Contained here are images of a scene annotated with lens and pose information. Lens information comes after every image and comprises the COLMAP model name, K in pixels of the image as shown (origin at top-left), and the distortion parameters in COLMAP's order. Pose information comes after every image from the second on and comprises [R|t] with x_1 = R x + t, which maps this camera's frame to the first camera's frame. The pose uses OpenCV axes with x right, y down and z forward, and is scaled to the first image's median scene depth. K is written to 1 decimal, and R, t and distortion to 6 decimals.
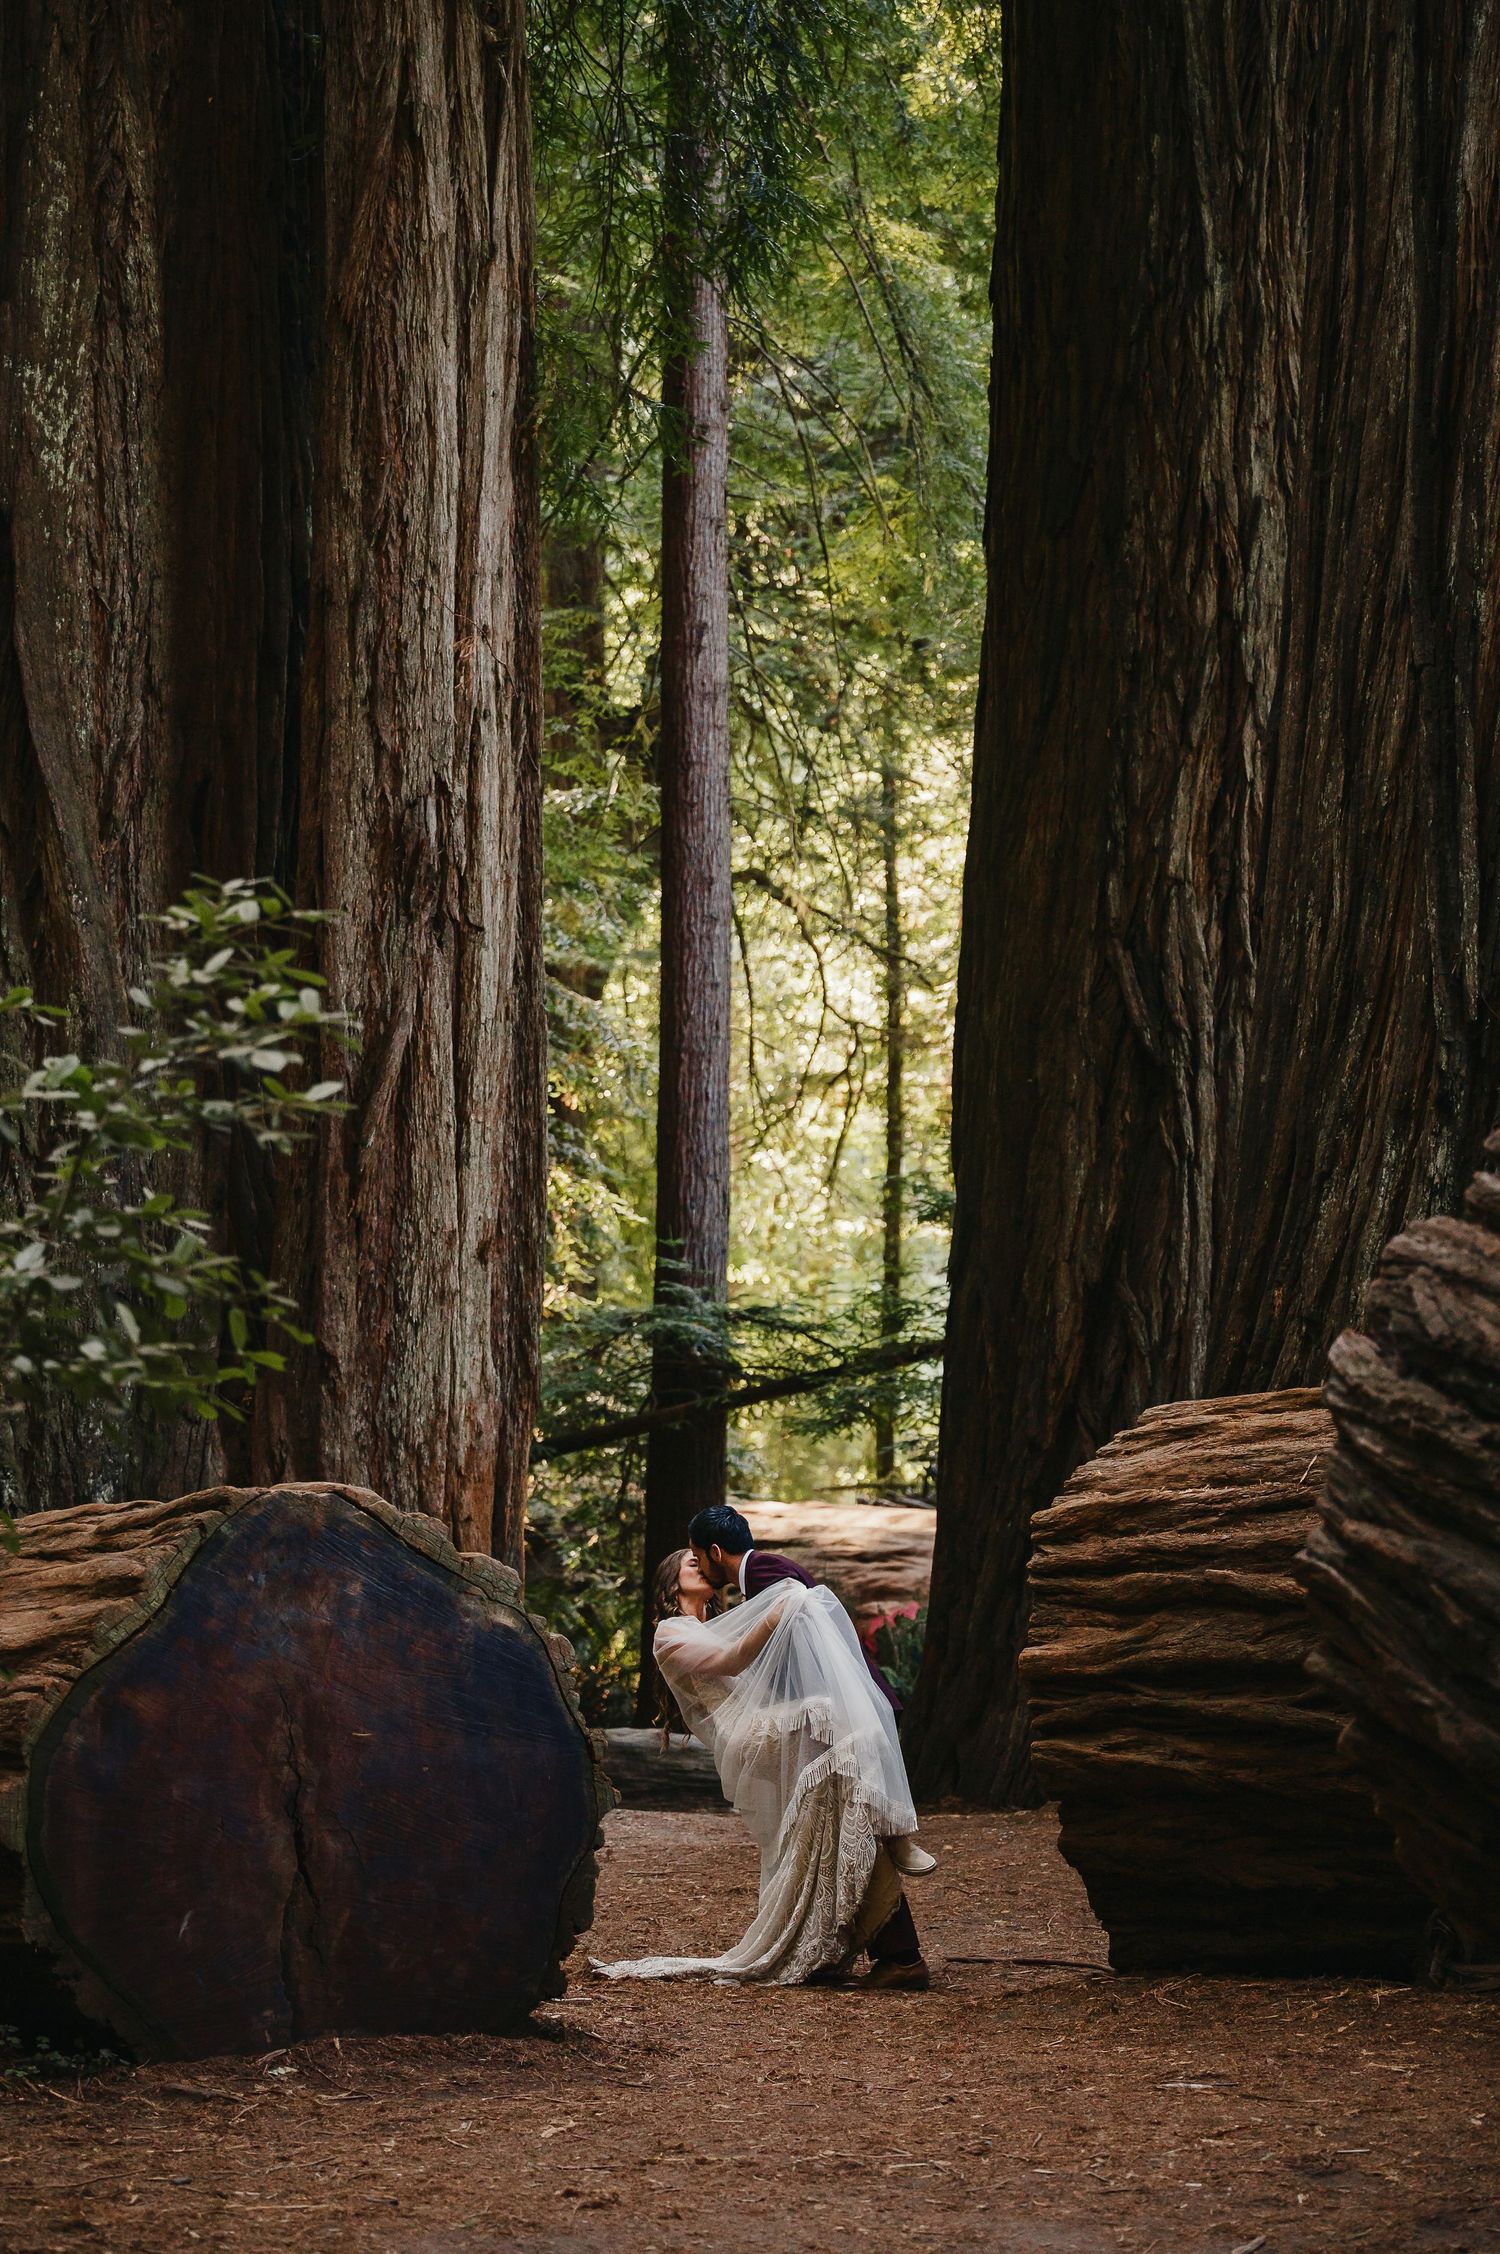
lens RADIAL K [[4808.7, 0, 689.0], [0, 4808.7, 1125.9], [0, 0, 1]] dist [0.004606, -0.061603]
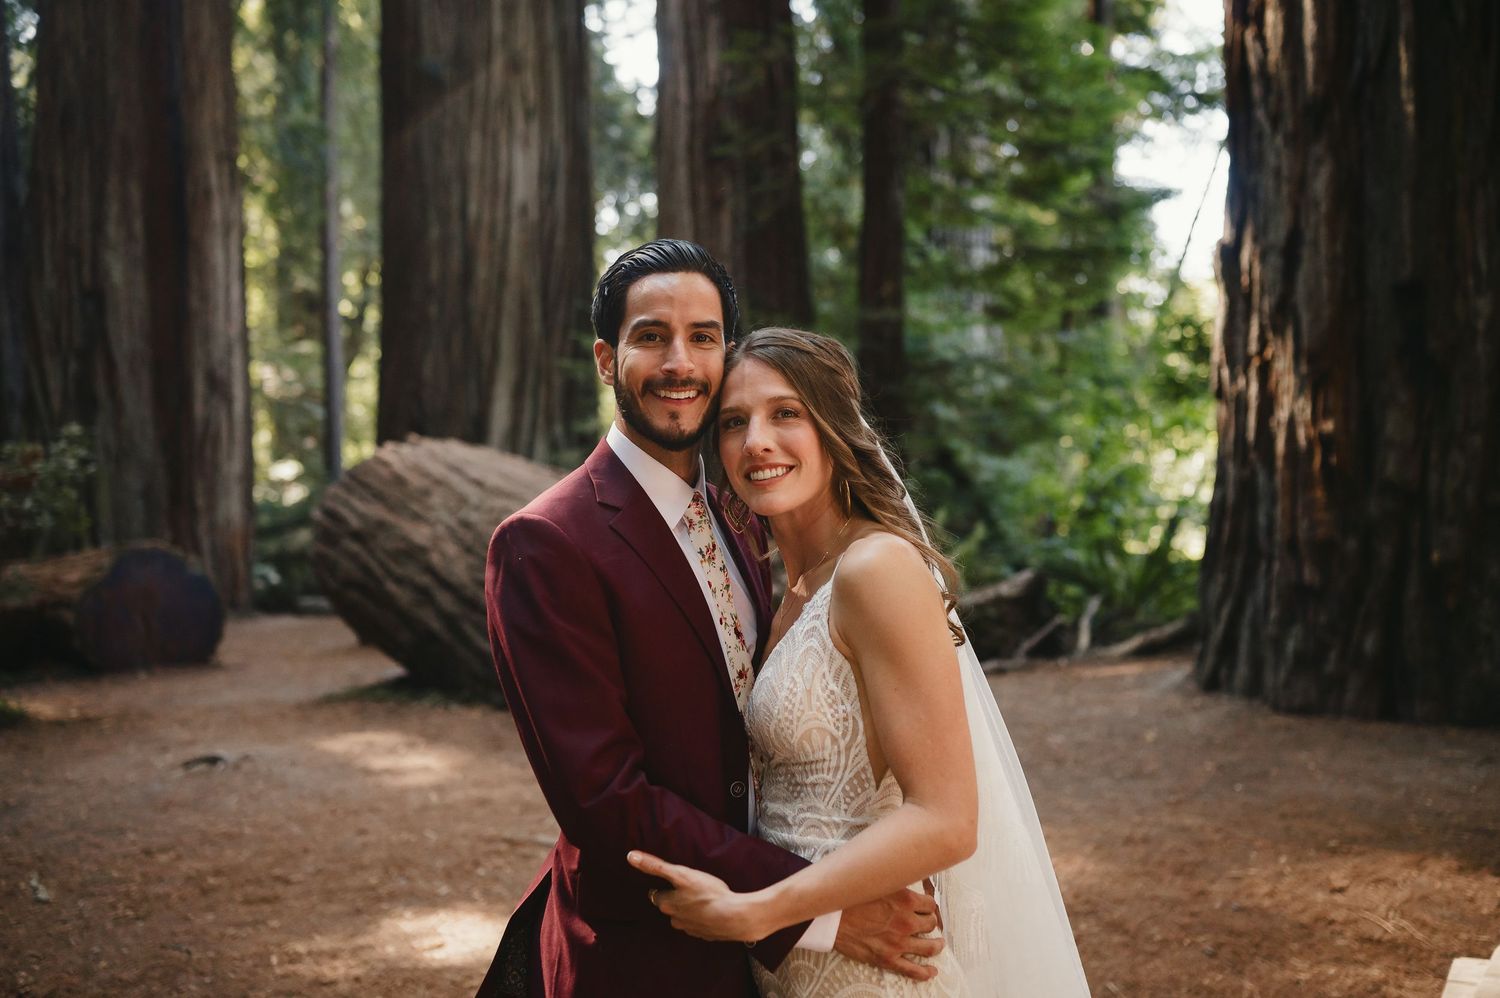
lens RADIAL K [[1397.0, 0, 750.0], [0, 1397.0, 499.0], [0, 0, 1]] dist [-0.014666, 0.010649]
pose [[0.970830, -0.030463, 0.237827, 0.104211], [0.016976, 0.998140, 0.058550, -0.020345], [-0.239168, -0.052805, 0.969541, -0.242835]]
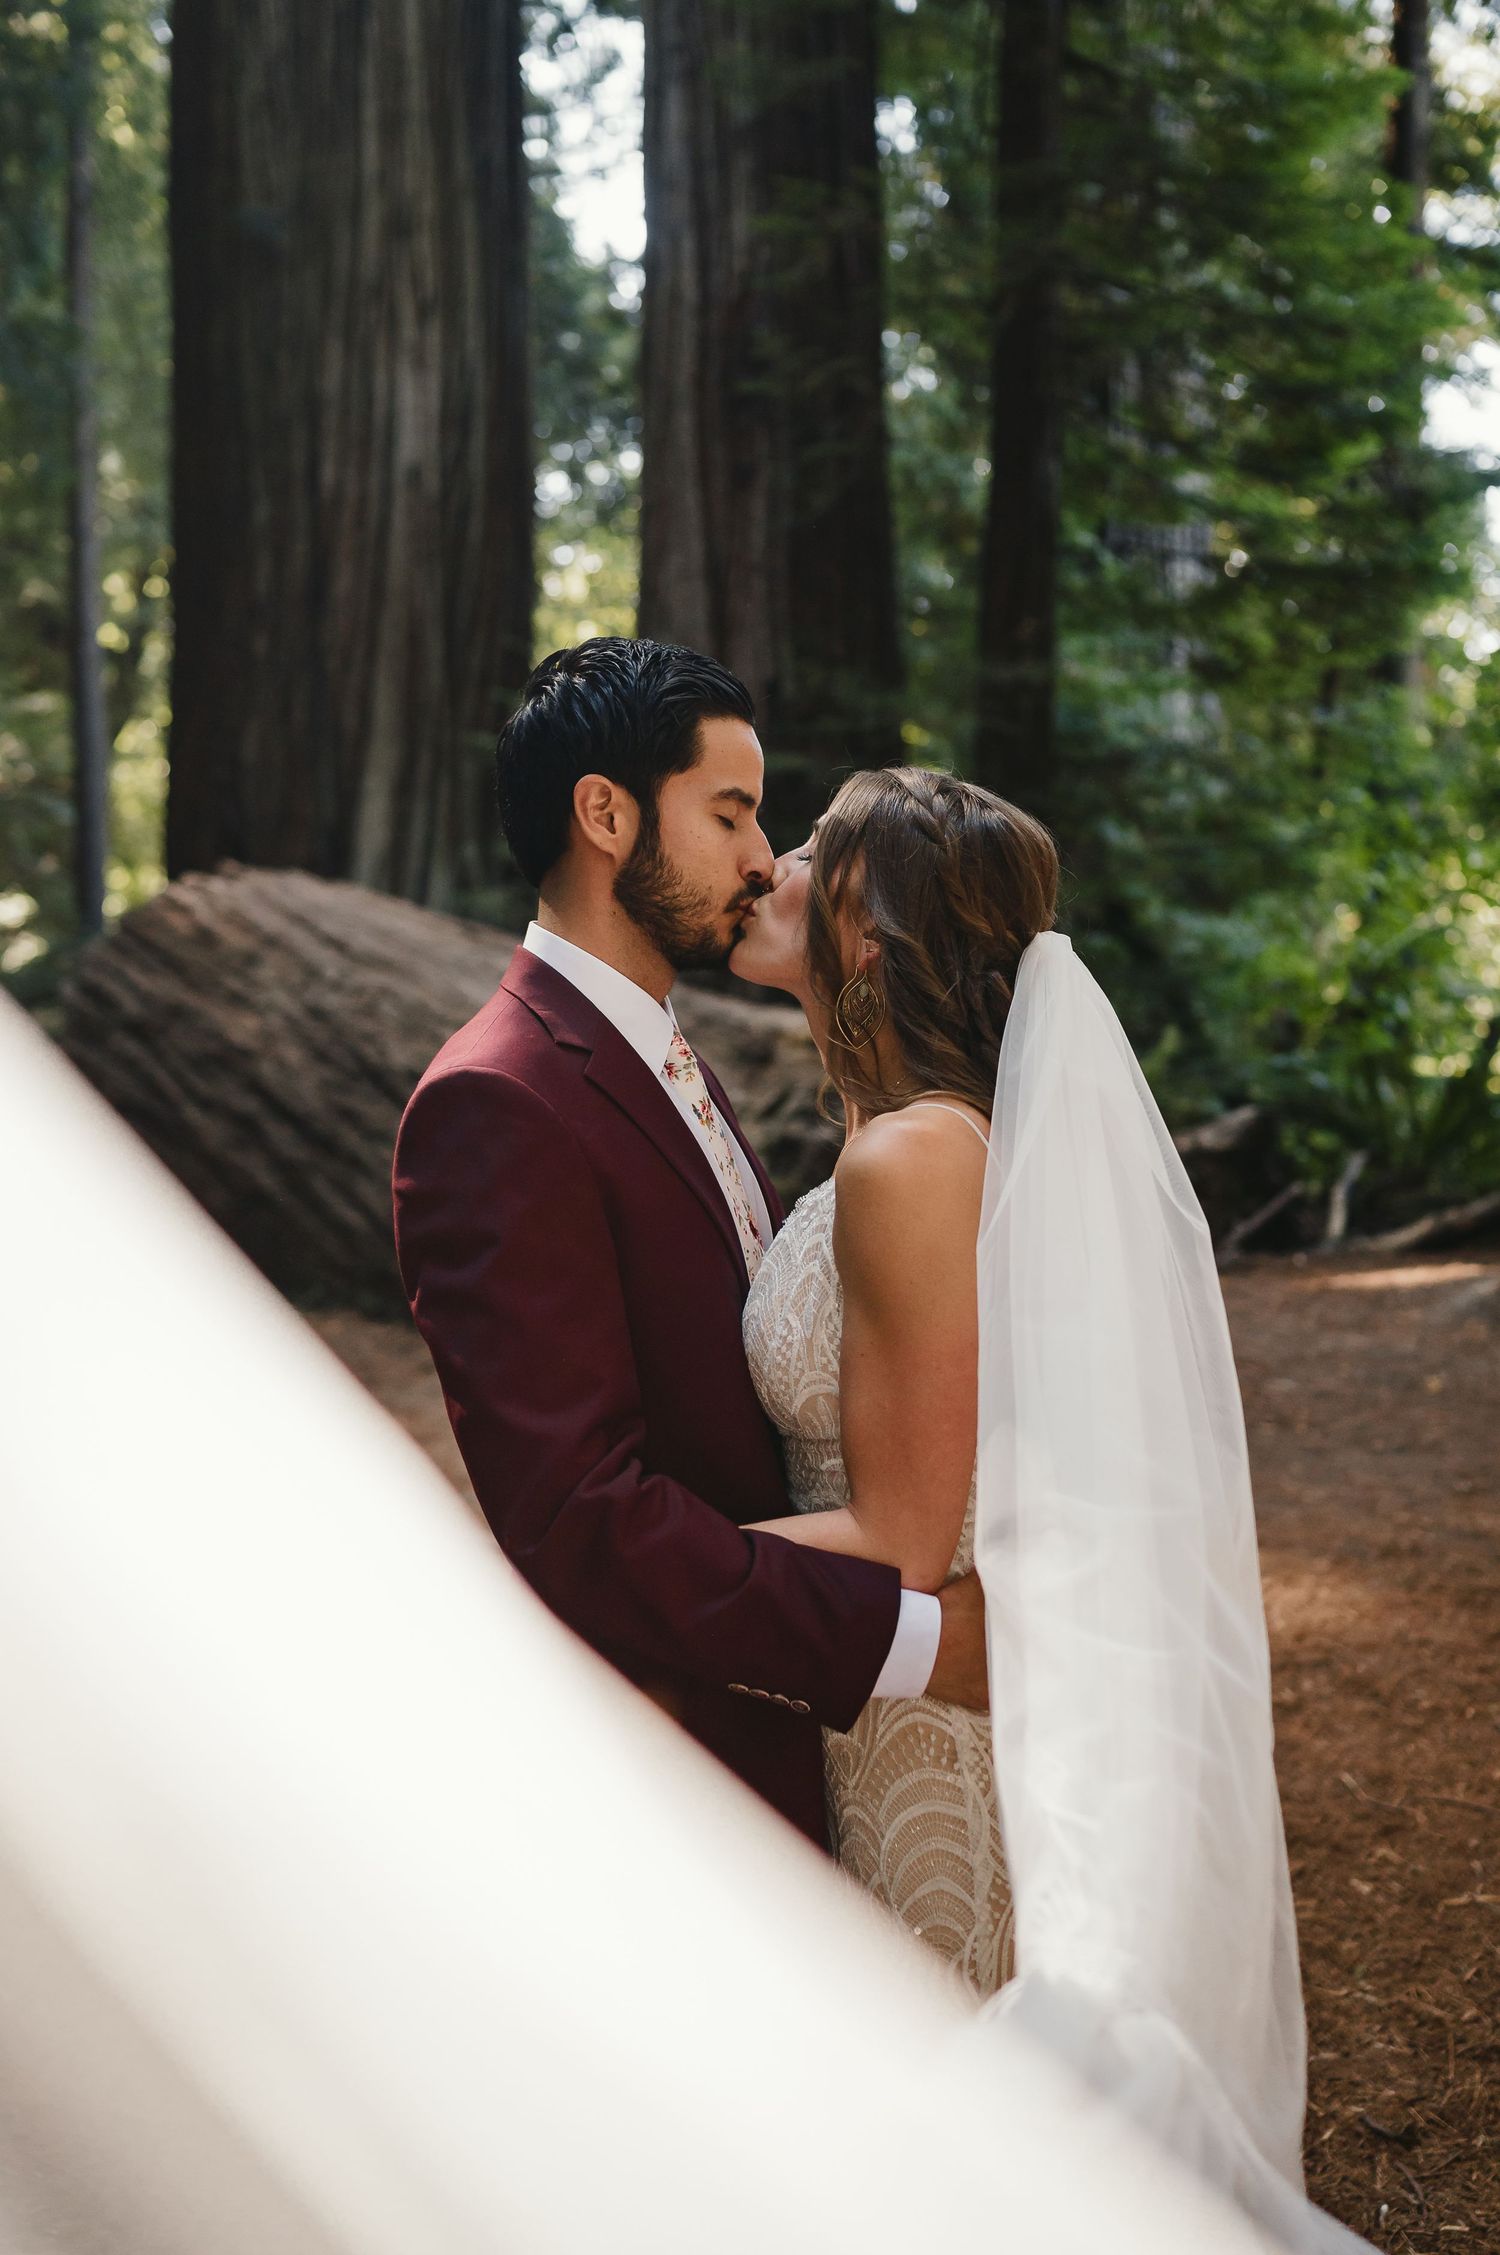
lens RADIAL K [[2348.8, 0, 795.0], [0, 2348.8, 1140.2], [0, 0, 1]] dist [-0.015879, 0.016702]
pose [[0.970744, -0.029534, 0.238293, 0.102345], [-0.001729, 0.991522, 0.129930, -0.023052], [-0.240110, -0.126541, 0.962463, -0.250777]]
